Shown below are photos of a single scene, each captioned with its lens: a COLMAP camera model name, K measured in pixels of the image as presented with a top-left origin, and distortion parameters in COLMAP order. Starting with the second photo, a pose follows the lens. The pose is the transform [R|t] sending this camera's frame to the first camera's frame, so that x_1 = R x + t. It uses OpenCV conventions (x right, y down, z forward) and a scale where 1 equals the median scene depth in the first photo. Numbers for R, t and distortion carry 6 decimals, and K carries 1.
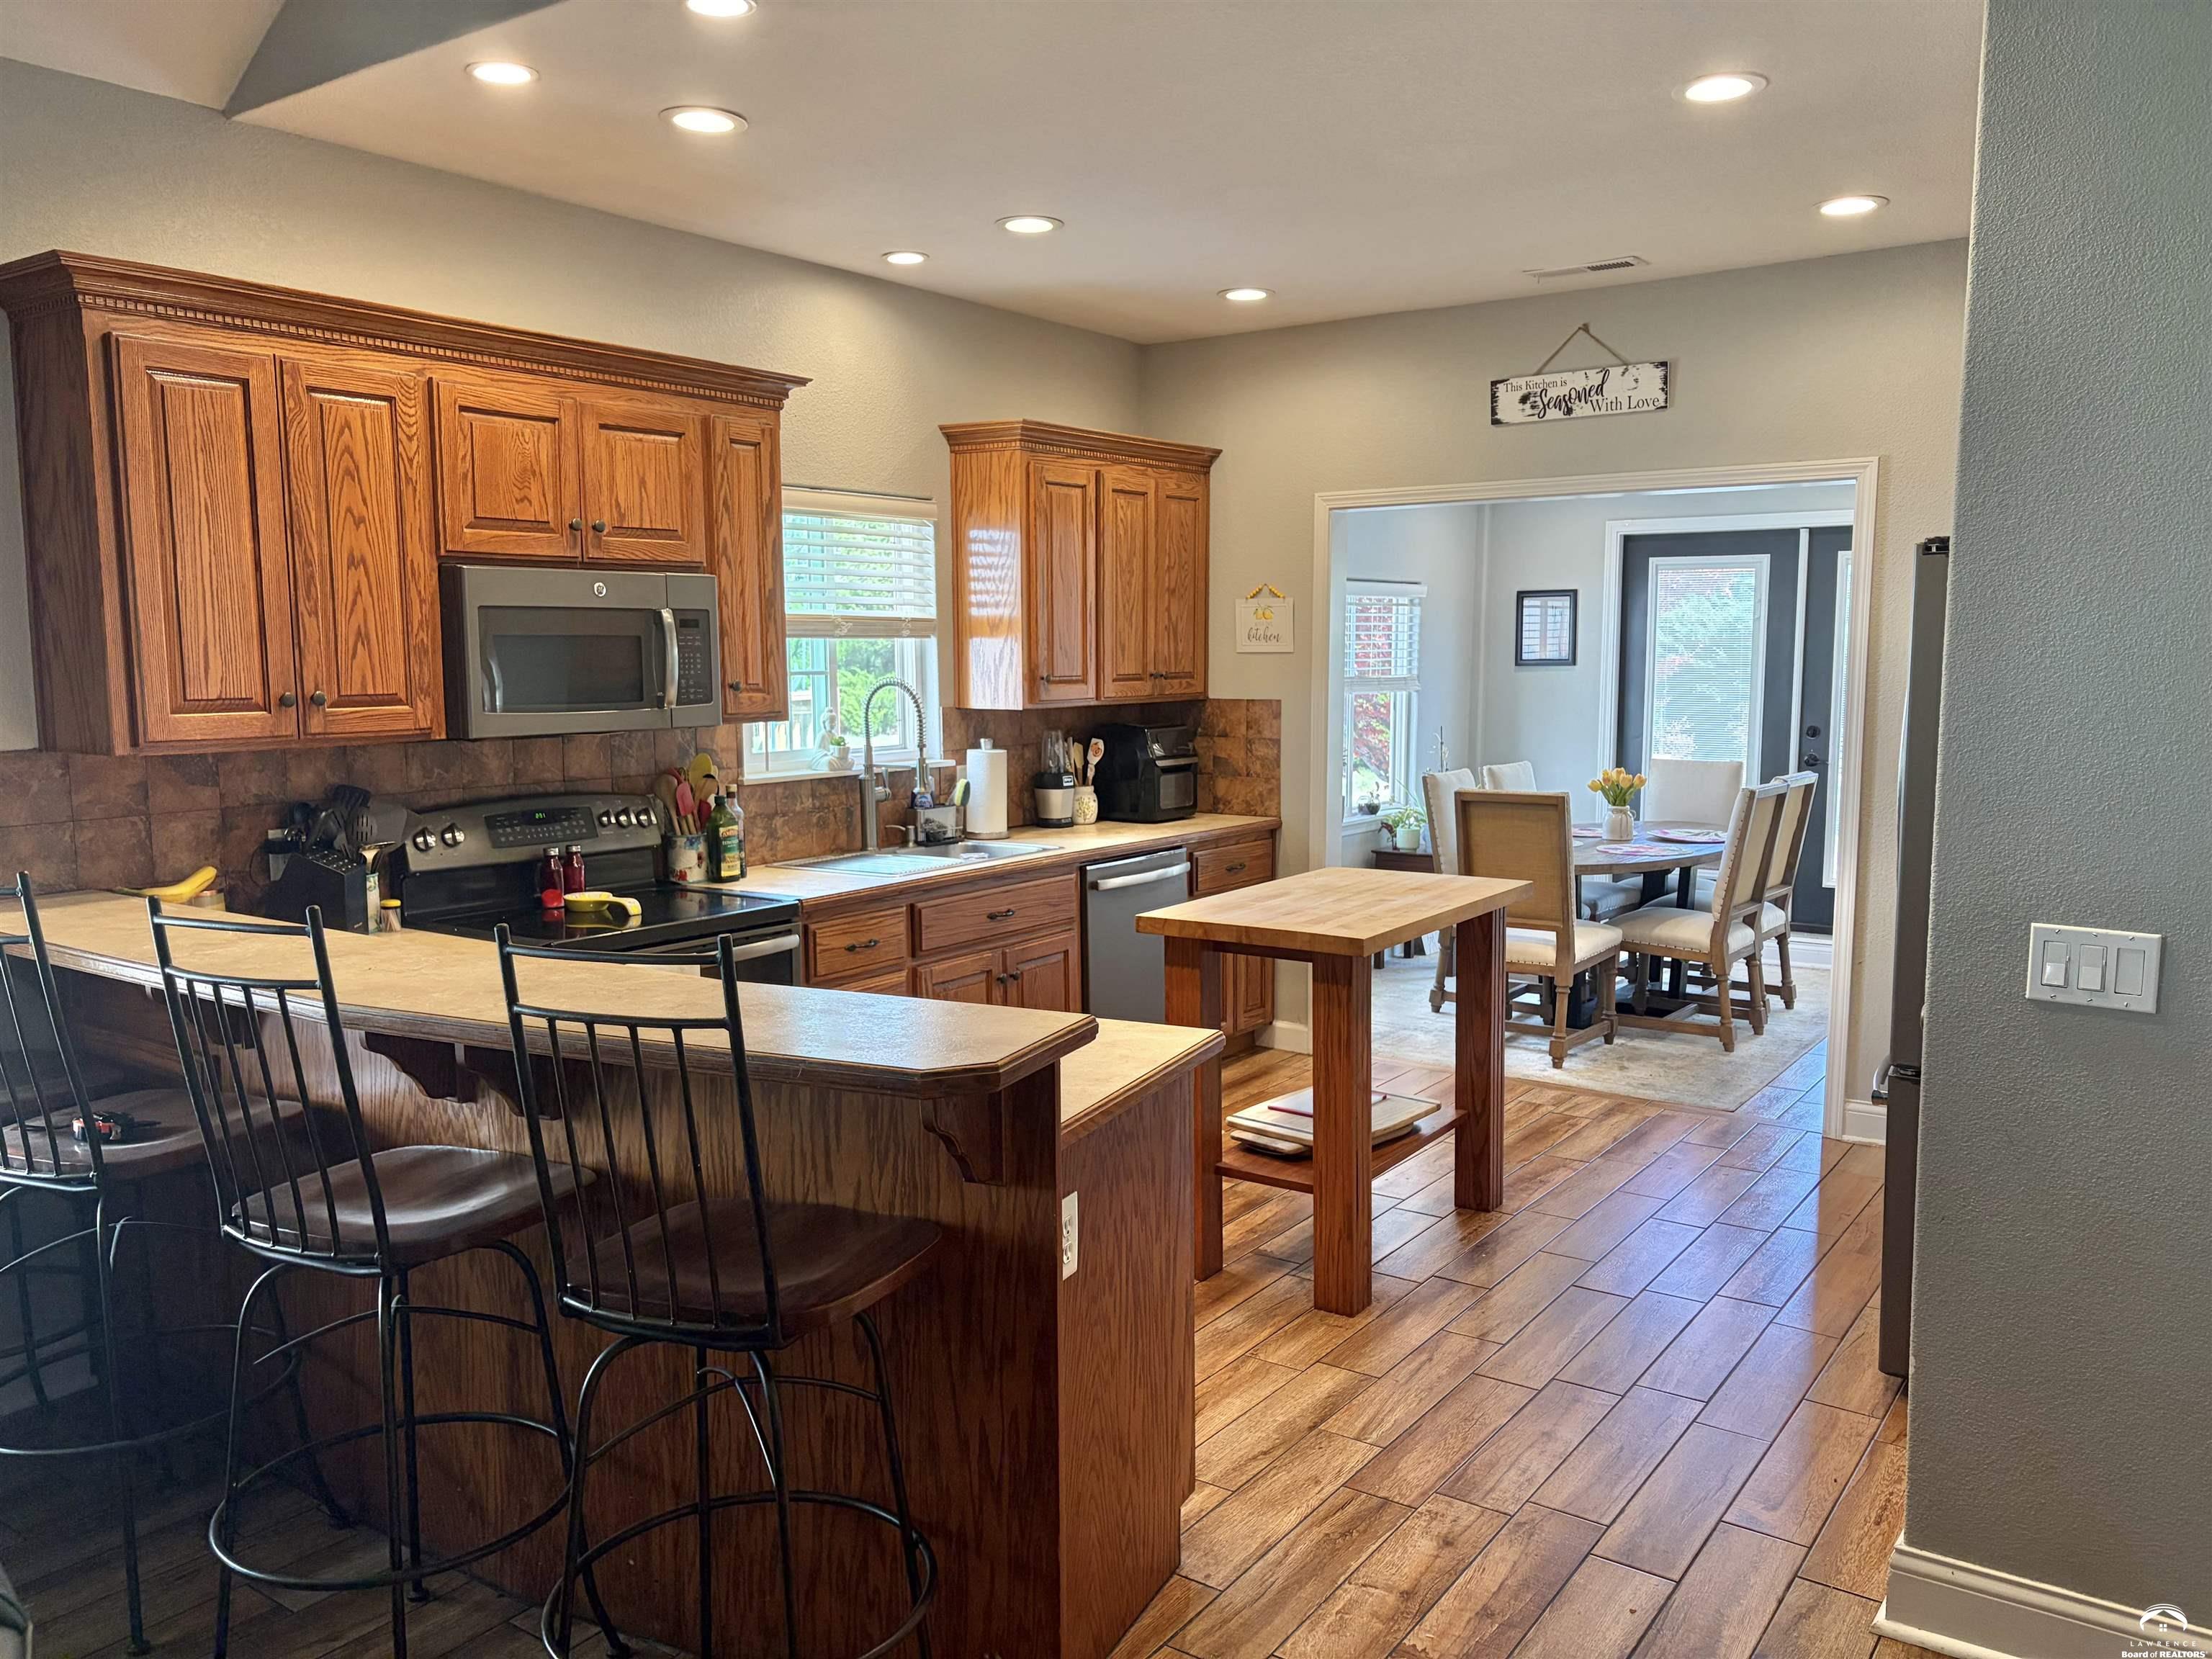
lens RADIAL K [[1673.6, 0, 1097.2], [0, 1673.6, 840.5], [0, 0, 1]] dist [0.049884, -0.056748]
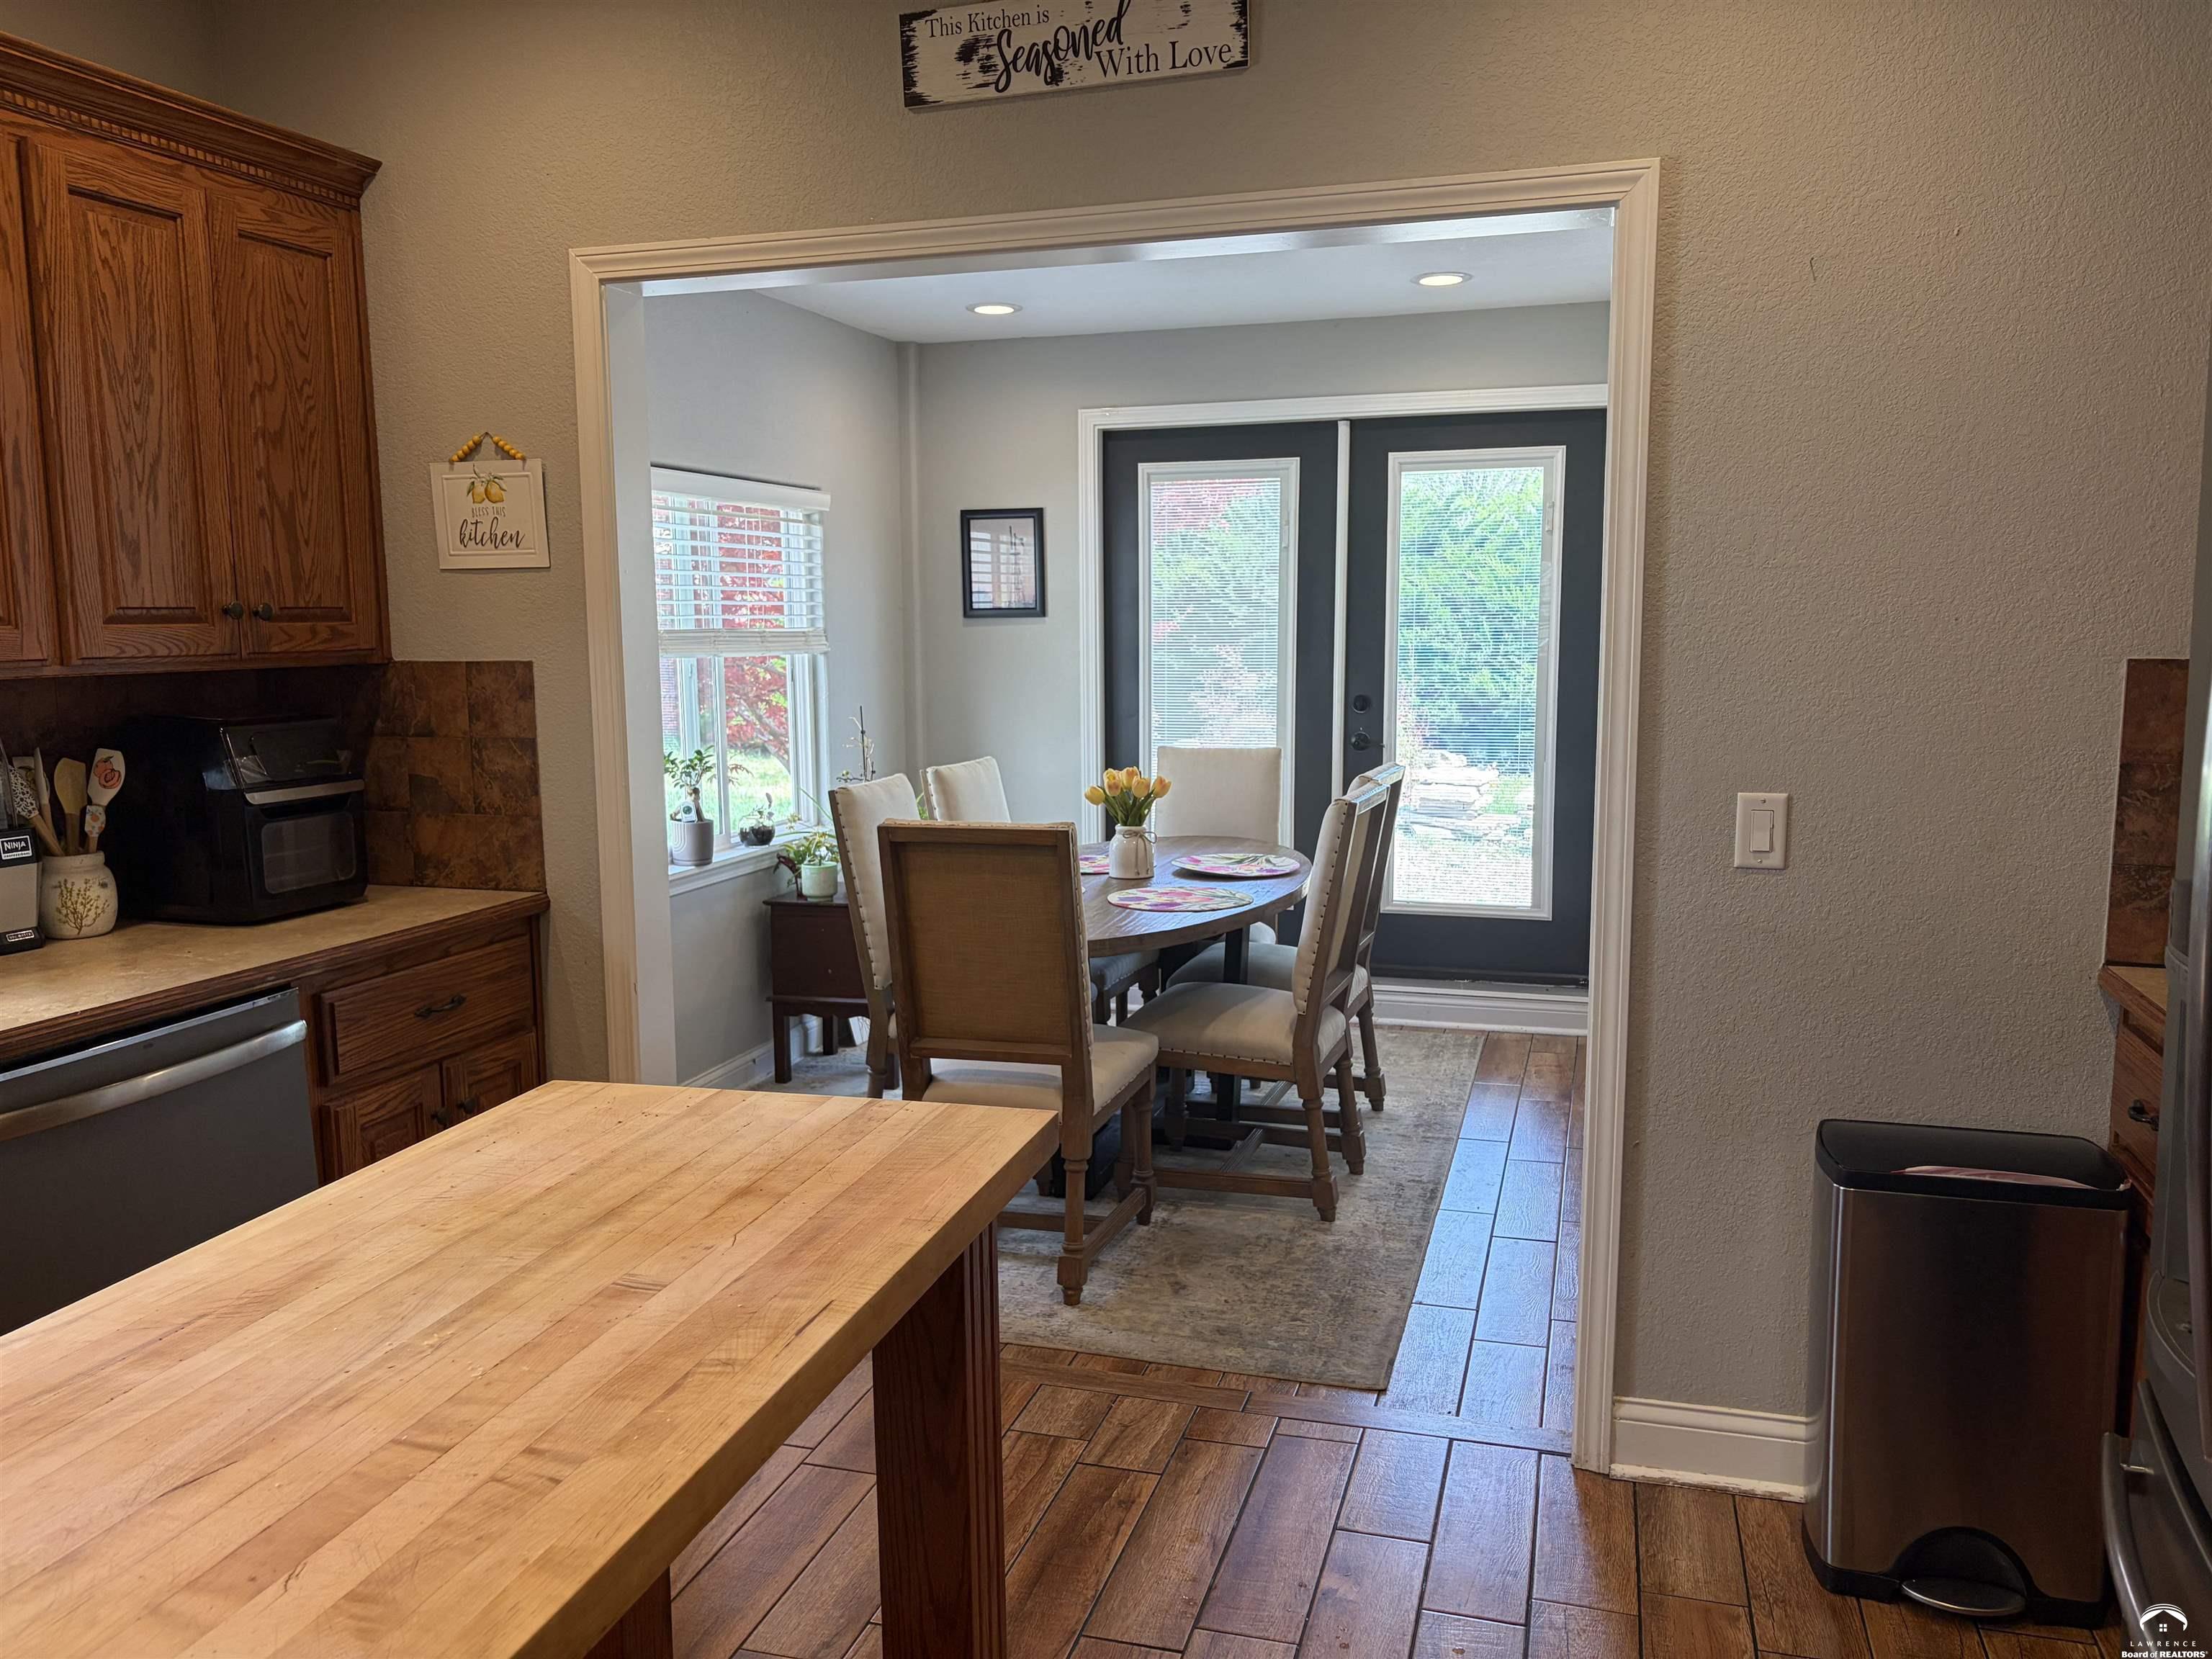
lens RADIAL K [[1673.6, 0, 1093.4], [0, 1673.6, 842.1], [0, 0, 1]] dist [0.049884, -0.056748]
pose [[0.947923, -0.046915, 0.315024, 0.120316], [0.041611, 0.998856, 0.023545, -0.038184], [-0.315768, -0.009210, 0.948792, 0.510376]]
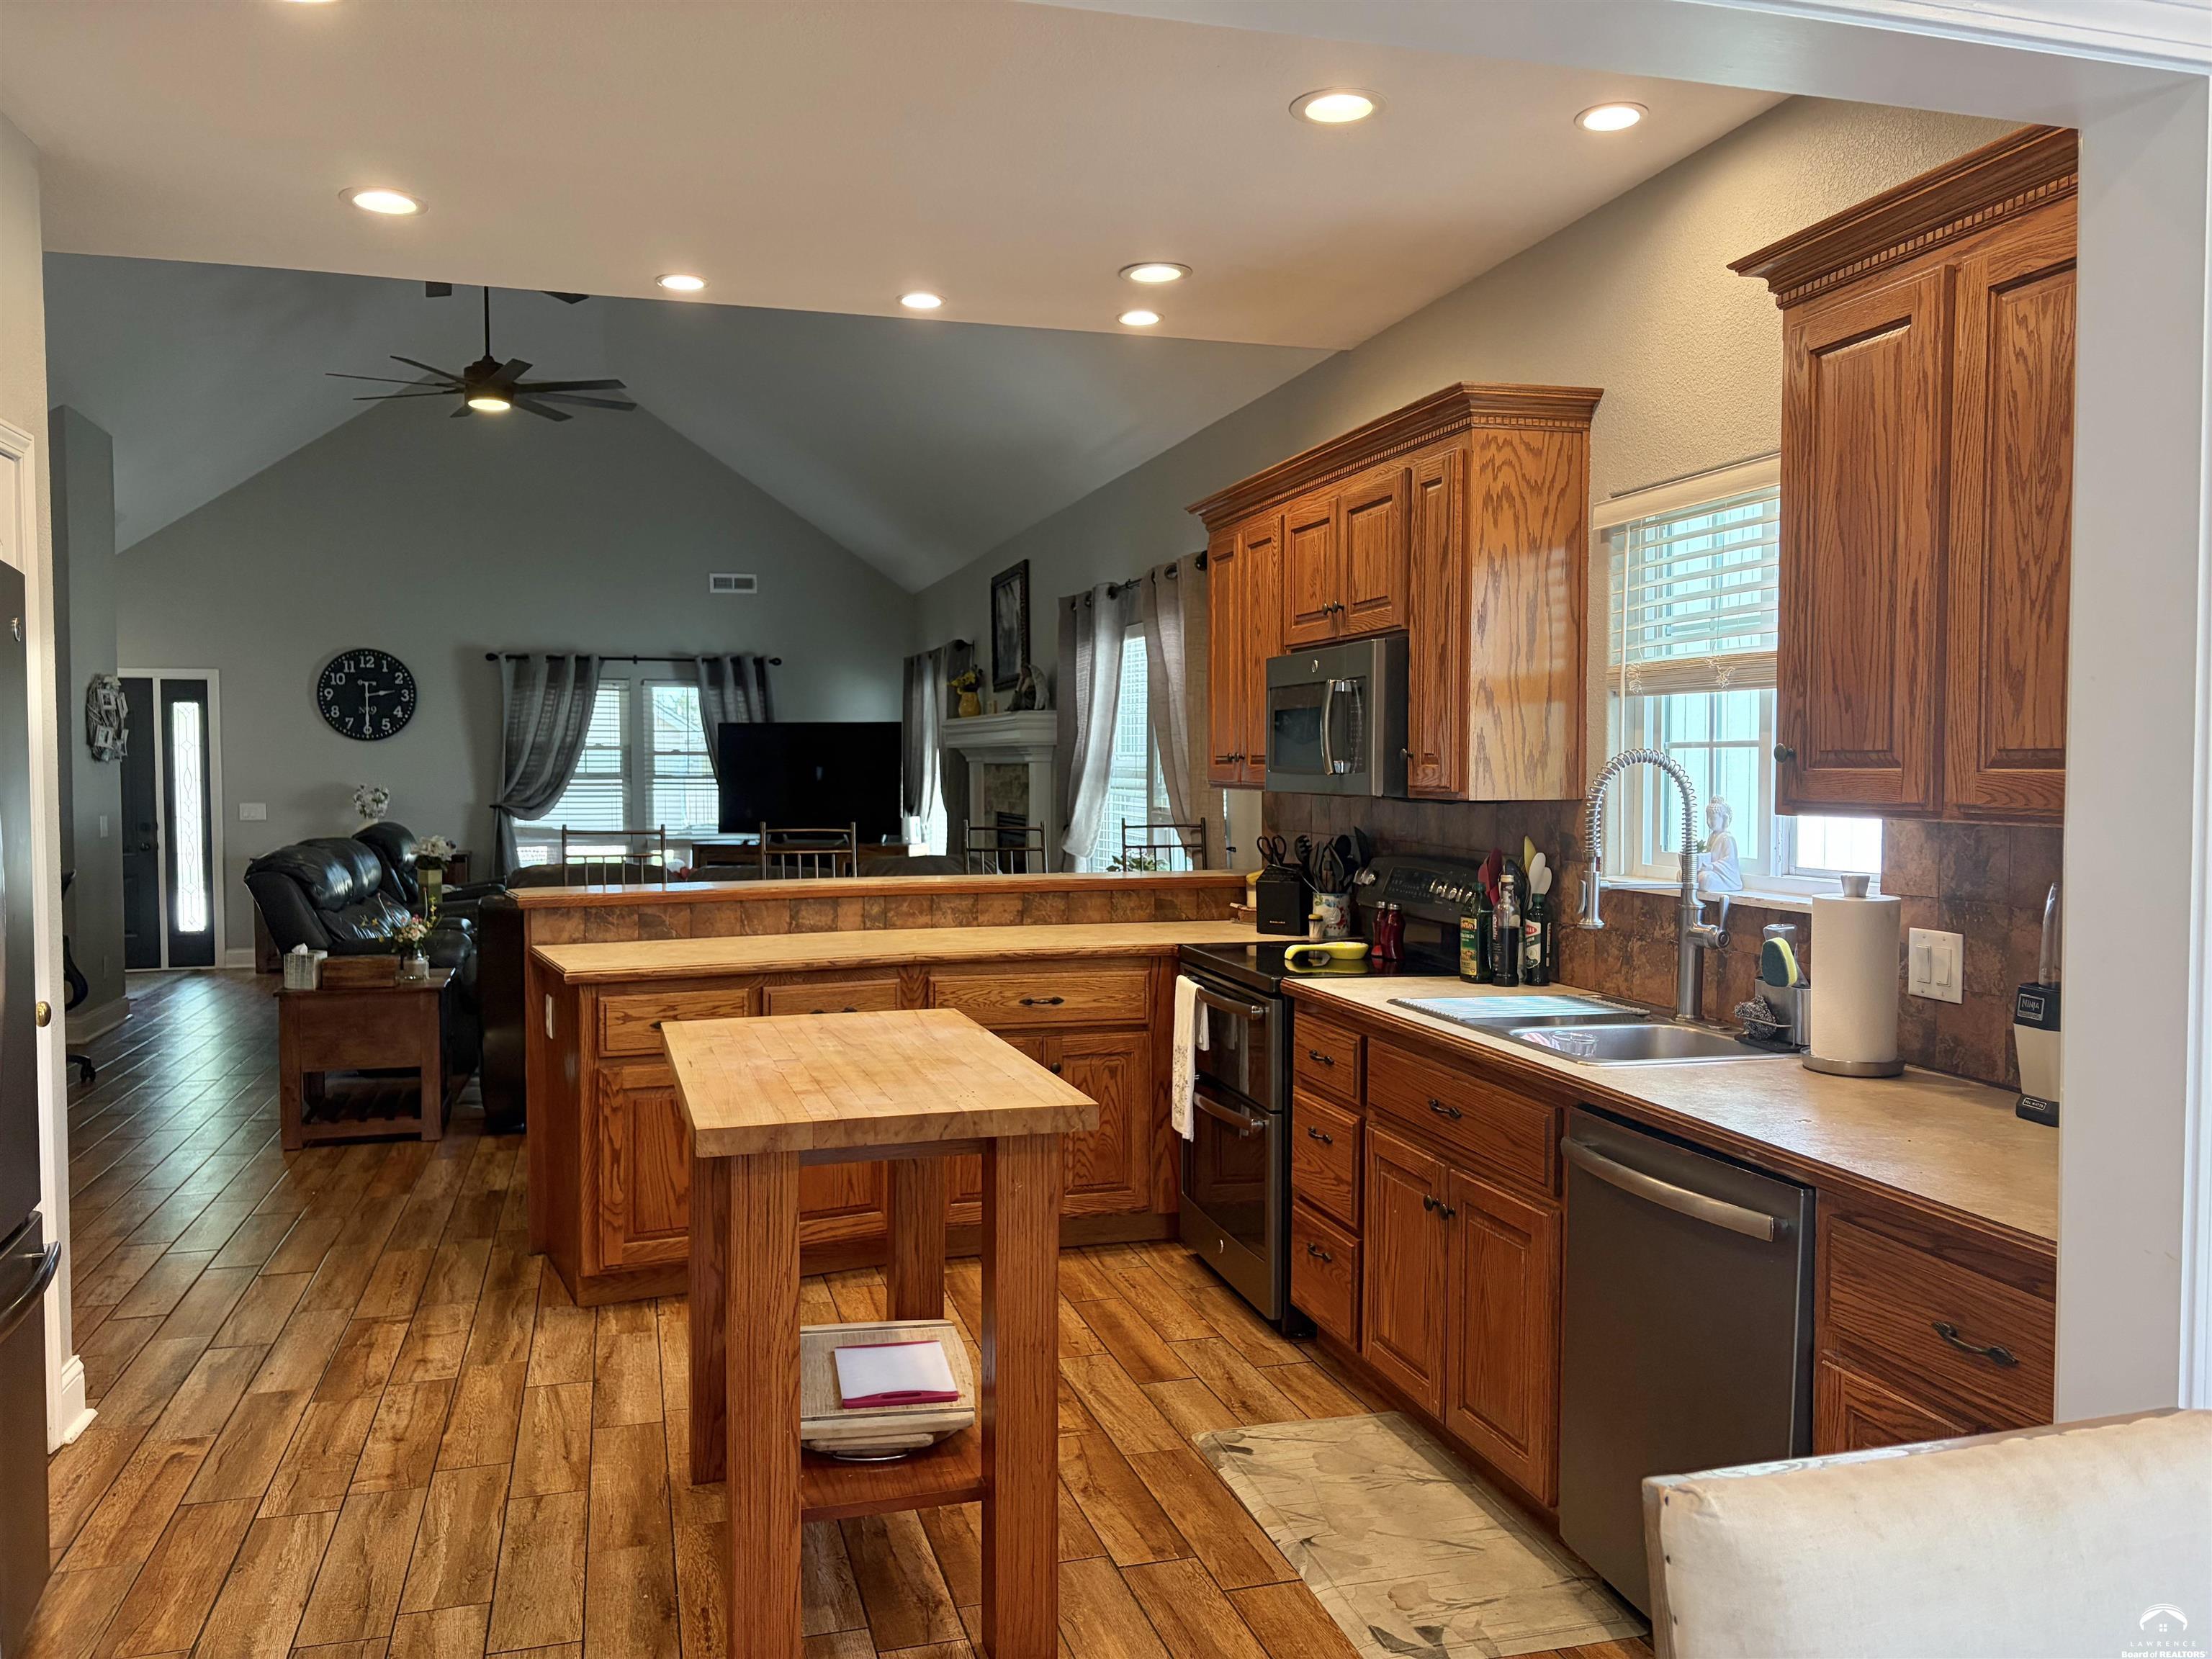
lens RADIAL K [[1673.6, 0, 1094.2], [0, 1673.6, 834.2], [0, 0, 1]] dist [0.049884, -0.056748]
pose [[-0.620910, 0.038476, -0.782937, 0.479310], [-0.089710, 0.988744, 0.119735, -0.114166], [0.778731, 0.144582, -0.610470, 1.138441]]
